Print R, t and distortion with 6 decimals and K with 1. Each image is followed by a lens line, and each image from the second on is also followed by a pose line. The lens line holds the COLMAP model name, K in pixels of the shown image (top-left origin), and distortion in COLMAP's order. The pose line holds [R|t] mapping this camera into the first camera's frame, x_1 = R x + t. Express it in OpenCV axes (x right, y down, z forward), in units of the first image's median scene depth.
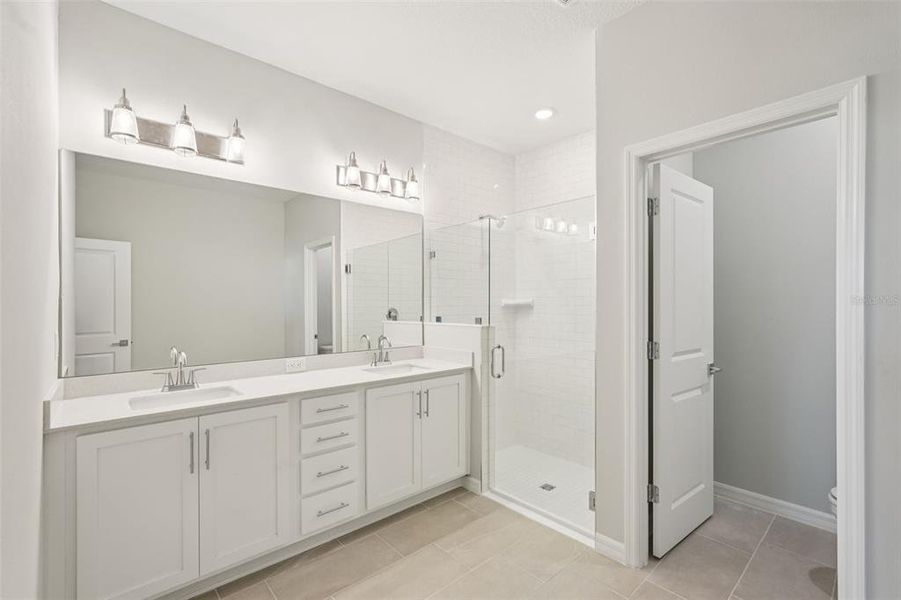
lens RADIAL K [[403.2, 0, 448.0], [0, 403.2, 301.8], [0, 0, 1]] dist [-0.000008, -0.000013]
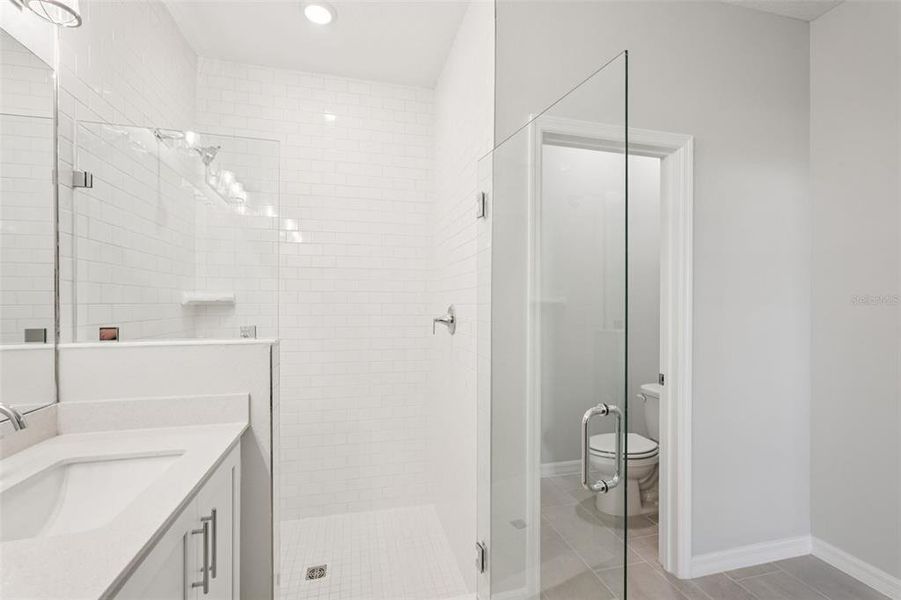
lens RADIAL K [[403.2, 0, 451.1], [0, 403.2, 299.8], [0, 0, 1]] dist [-0.000008, -0.000013]
pose [[0.430662, 0.005446, 0.902497, -0.252202], [0.001778, 0.999975, -0.006883, 0.010423], [-0.902512, 0.004569, 0.430641, 0.481948]]
